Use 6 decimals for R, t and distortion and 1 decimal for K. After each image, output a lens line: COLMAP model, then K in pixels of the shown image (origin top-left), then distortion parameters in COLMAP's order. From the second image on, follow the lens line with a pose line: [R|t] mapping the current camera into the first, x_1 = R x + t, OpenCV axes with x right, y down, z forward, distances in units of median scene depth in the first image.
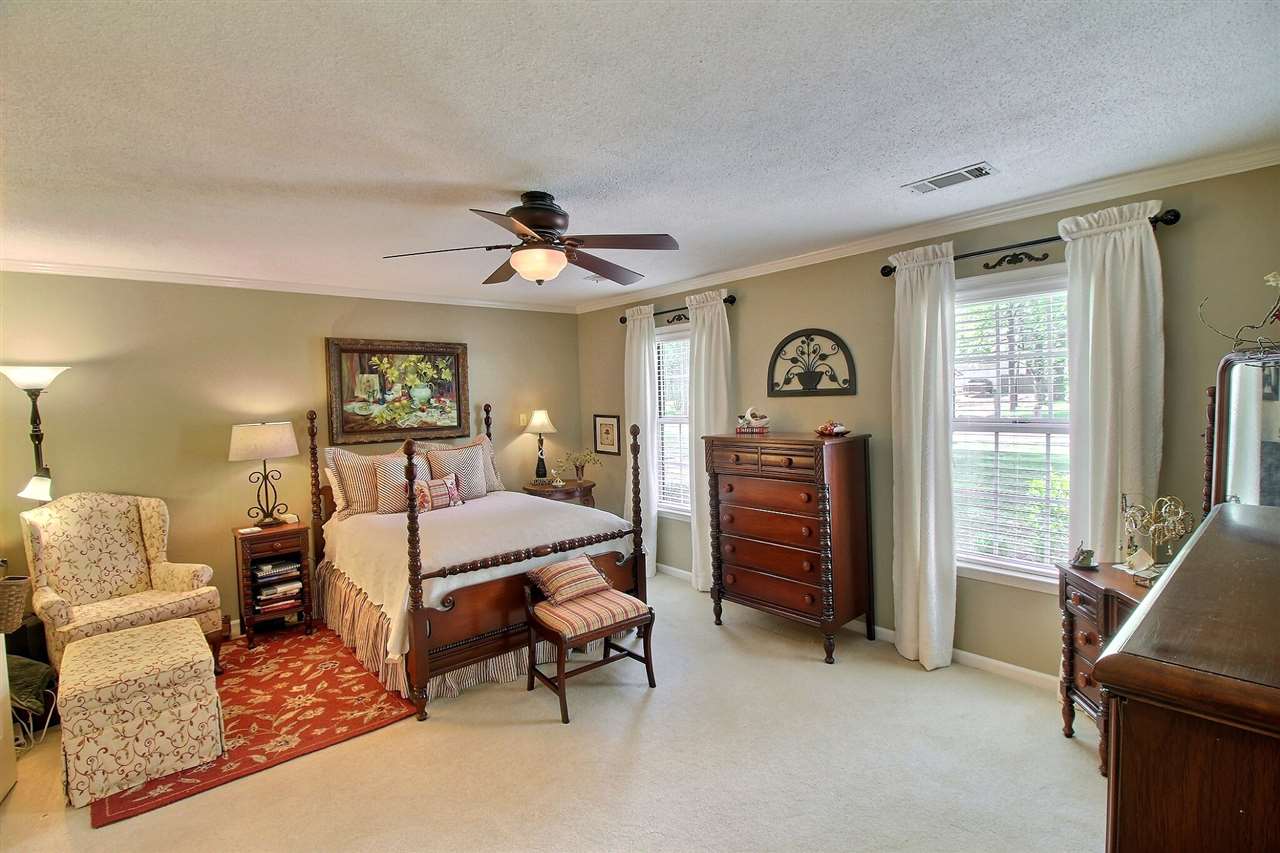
lens RADIAL K [[587.8, 0, 640.3], [0, 587.8, 427.3], [0, 0, 1]] dist [-0.014734, -0.005579]
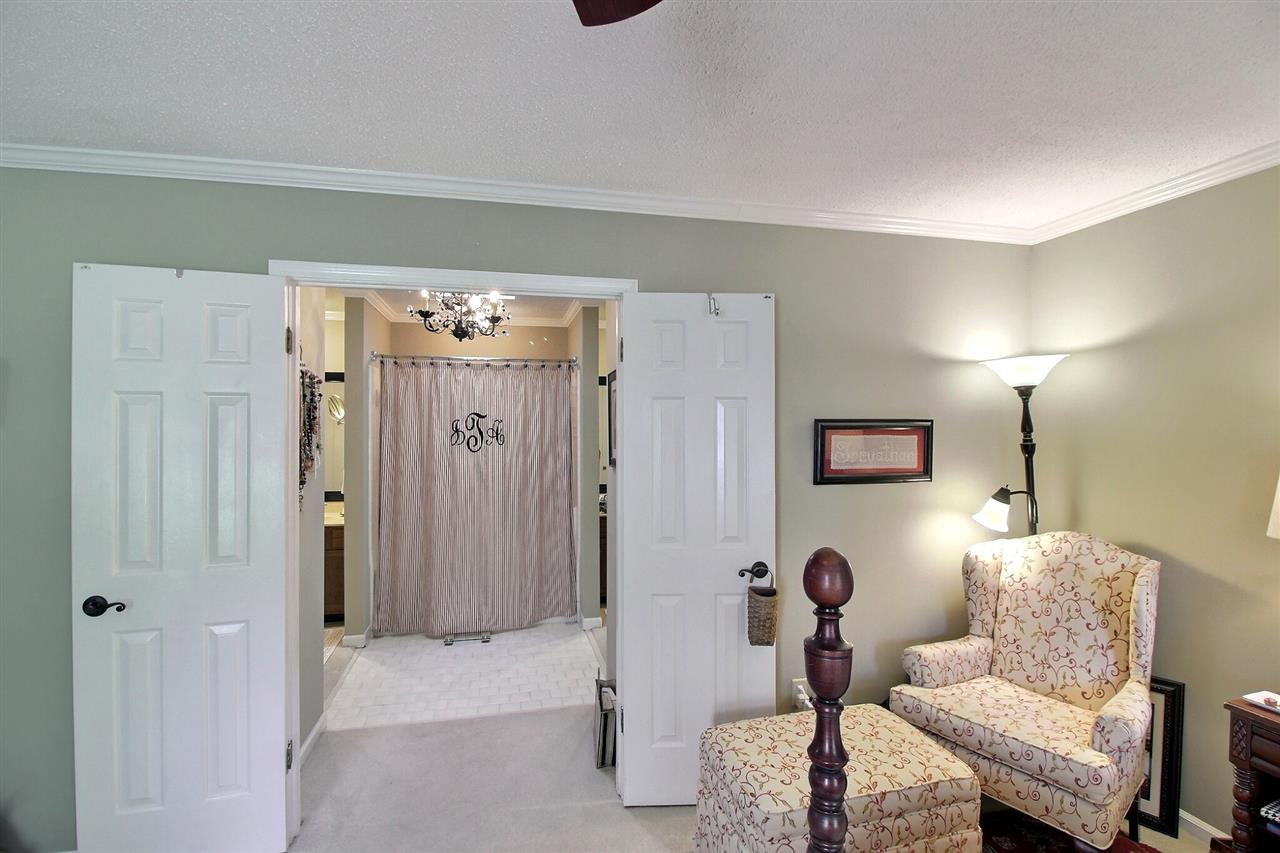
lens RADIAL K [[587.8, 0, 639.5], [0, 587.8, 425.3], [0, 0, 1]] dist [-0.014734, -0.005579]
pose [[-0.480828, 0.026644, -0.876410, -0.105426], [-0.028037, 0.998560, 0.045739, -0.034826], [0.876366, 0.046565, -0.479389, 0.894746]]
